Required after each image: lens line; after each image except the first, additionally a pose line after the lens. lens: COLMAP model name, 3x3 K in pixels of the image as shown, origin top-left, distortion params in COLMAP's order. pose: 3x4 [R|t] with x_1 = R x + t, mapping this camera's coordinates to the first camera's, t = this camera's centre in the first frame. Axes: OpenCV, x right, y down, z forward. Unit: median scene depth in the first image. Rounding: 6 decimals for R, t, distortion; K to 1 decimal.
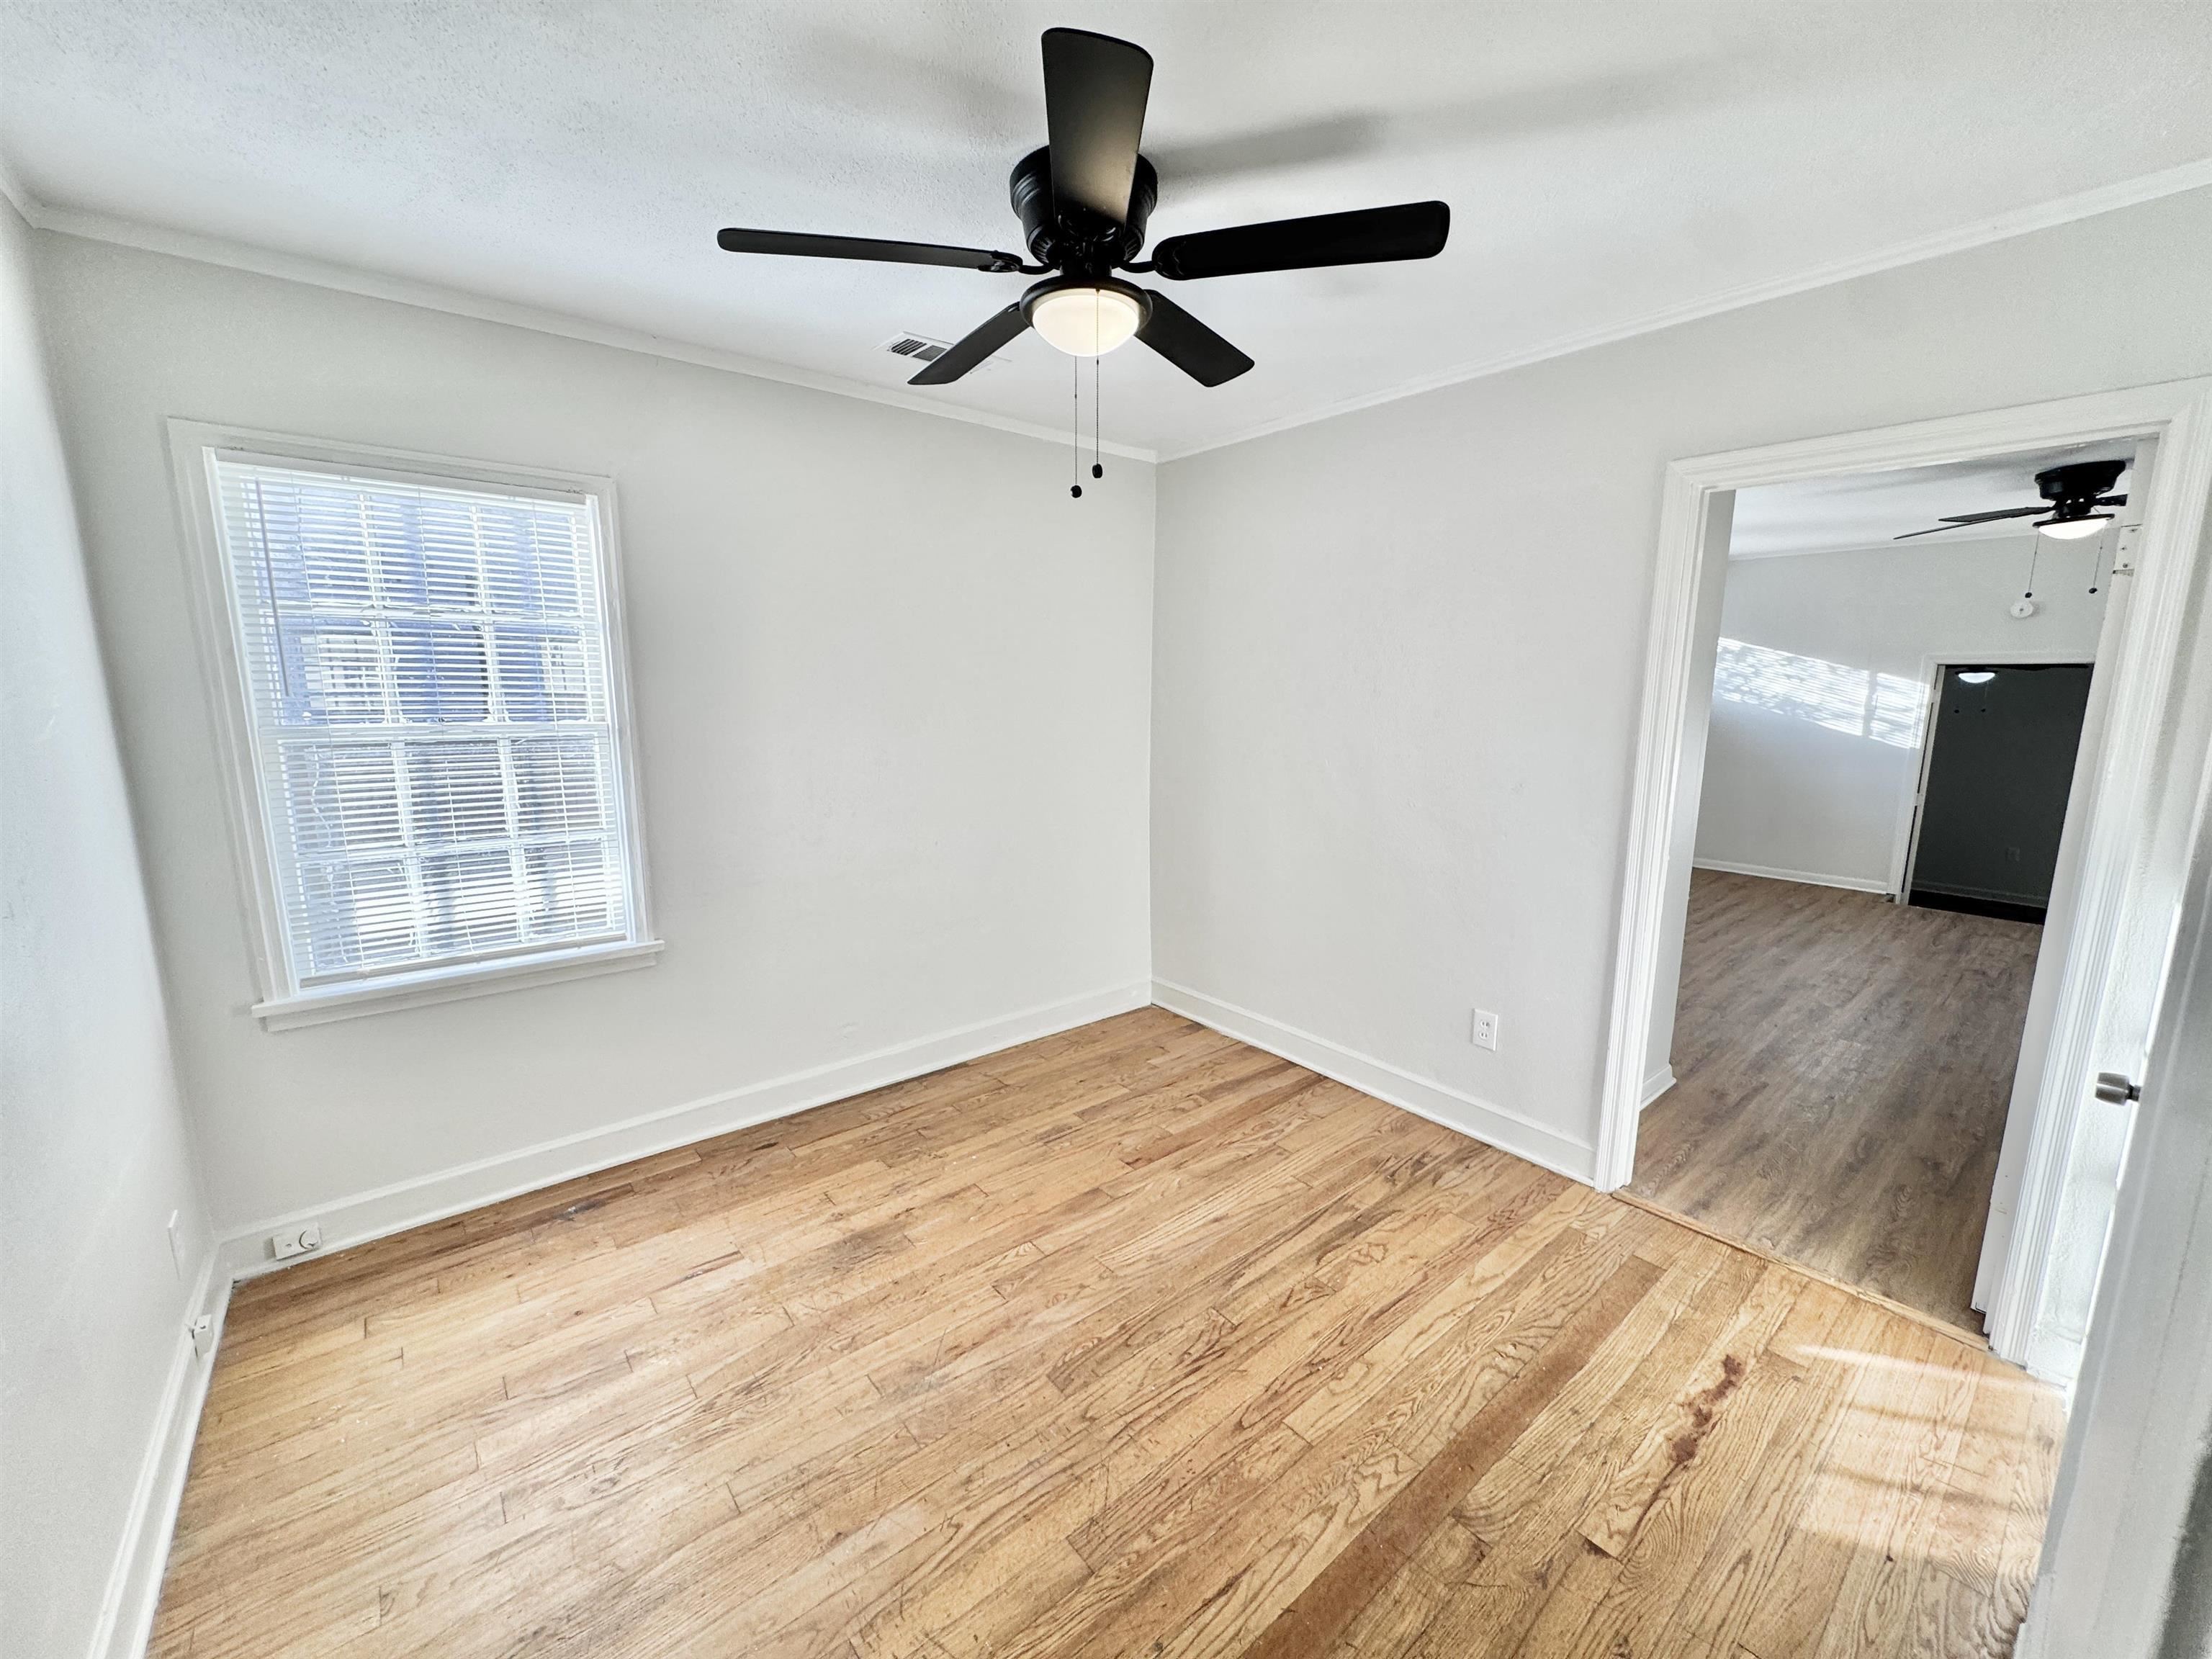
lens RADIAL K [[882.3, 0, 1110.4], [0, 882.3, 829.0], [0, 0, 1]] dist [-0.002999, -0.000134]
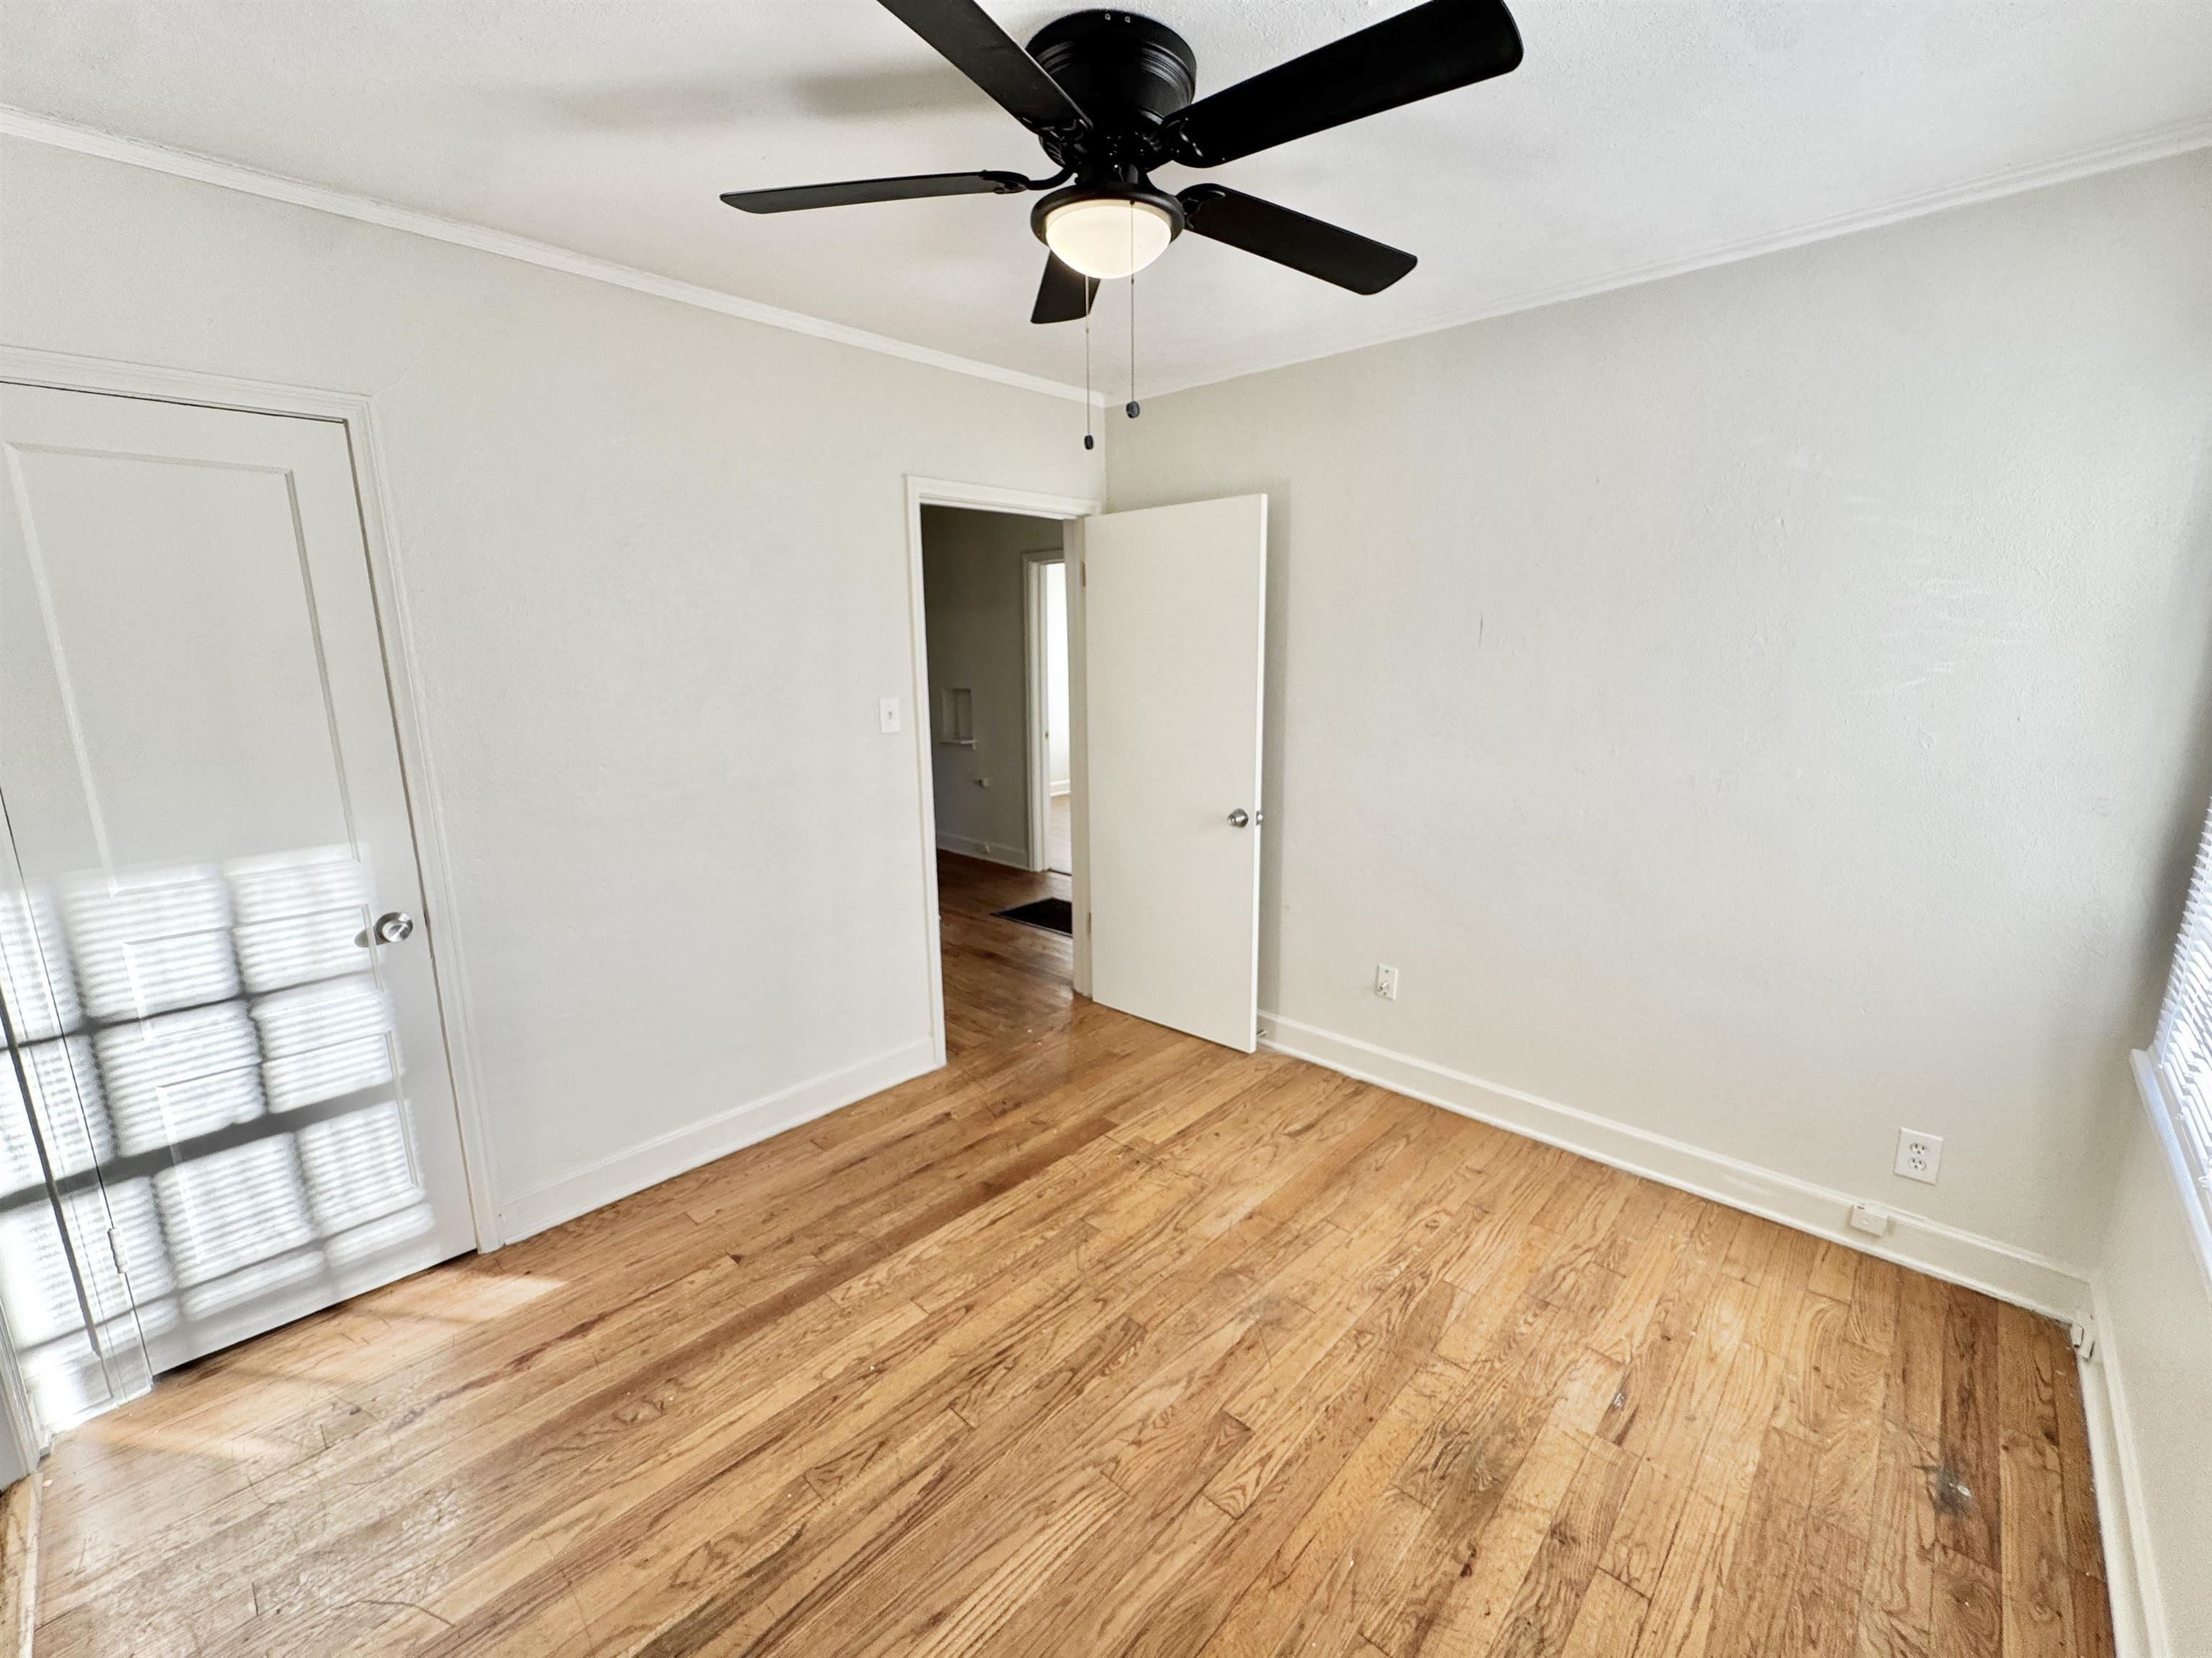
lens RADIAL K [[882.3, 0, 1110.4], [0, 882.3, 828.5], [0, 0, 1]] dist [-0.002999, -0.000134]
pose [[-0.991397, 0.033541, -0.126520, 0.080567], [-0.015126, 0.930775, 0.365280, -0.299789], [0.130013, 0.364051, -0.922260, 1.704105]]
